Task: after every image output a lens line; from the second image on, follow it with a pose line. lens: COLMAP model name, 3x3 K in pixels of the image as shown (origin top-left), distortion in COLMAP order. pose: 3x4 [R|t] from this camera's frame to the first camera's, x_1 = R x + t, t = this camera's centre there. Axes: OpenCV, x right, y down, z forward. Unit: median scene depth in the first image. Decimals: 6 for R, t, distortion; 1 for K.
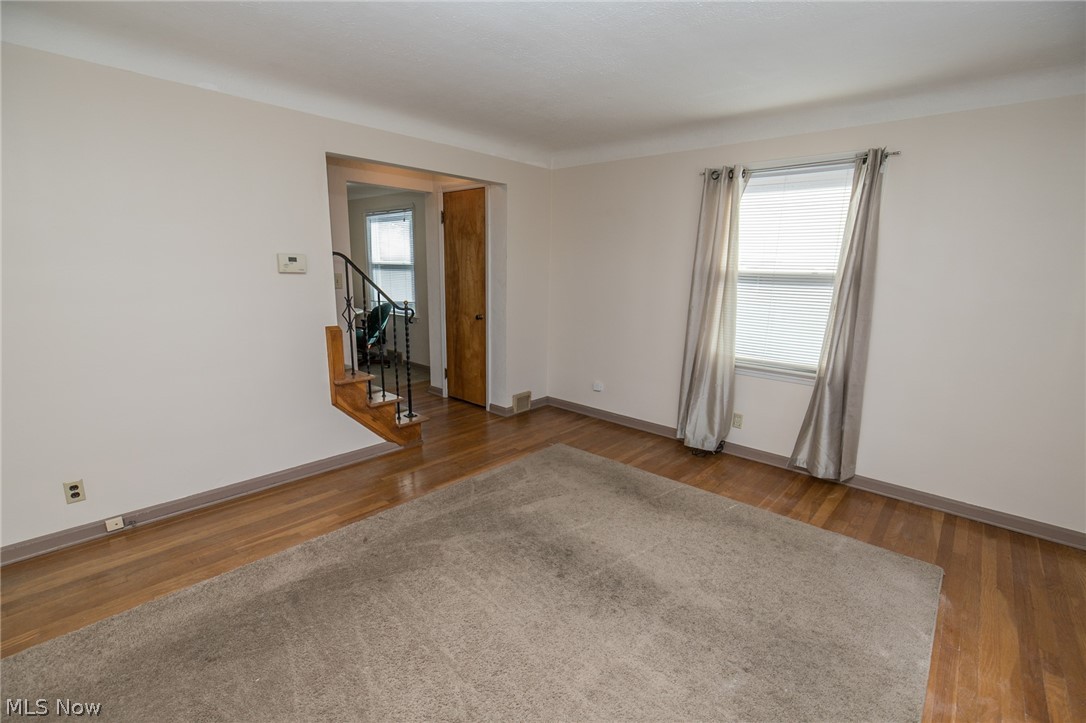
lens RADIAL K [[492.4, 0, 537.8], [0, 492.4, 362.2], [0, 0, 1]] dist [-0.013319, -0.000307]
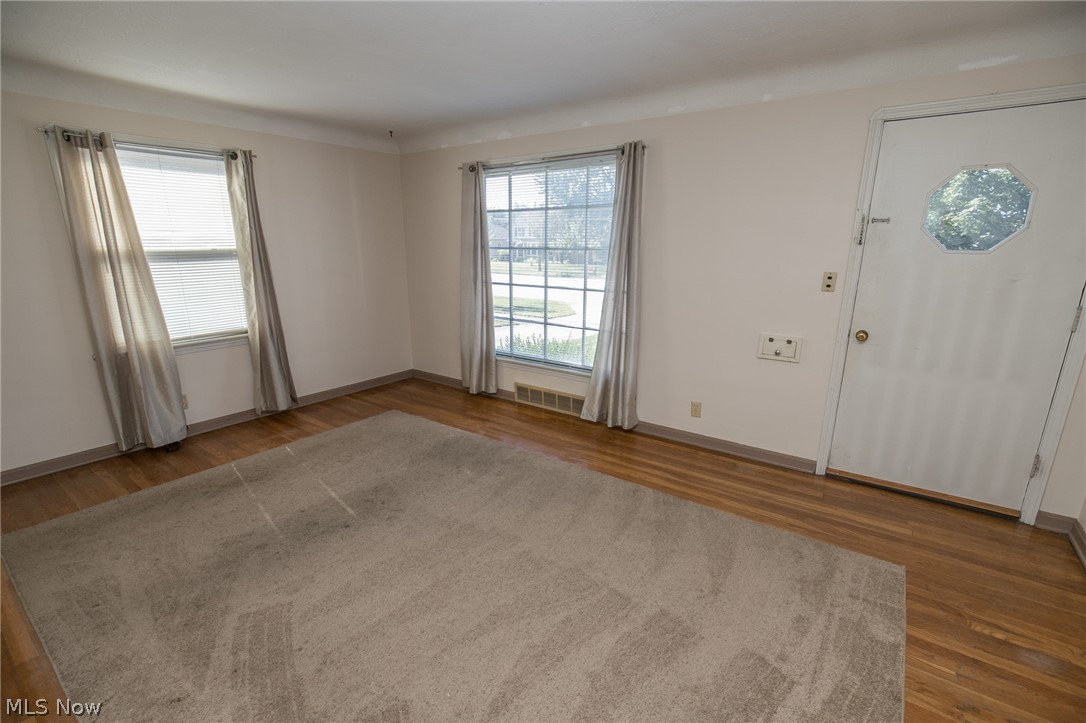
lens RADIAL K [[492.4, 0, 537.4], [0, 492.4, 364.5], [0, 0, 1]] dist [-0.013319, -0.000307]
pose [[-0.092982, -0.255940, 0.962211, -0.716052], [0.197067, 0.942549, 0.269753, -0.094349], [-0.975971, 0.214702, -0.037203, 0.394424]]
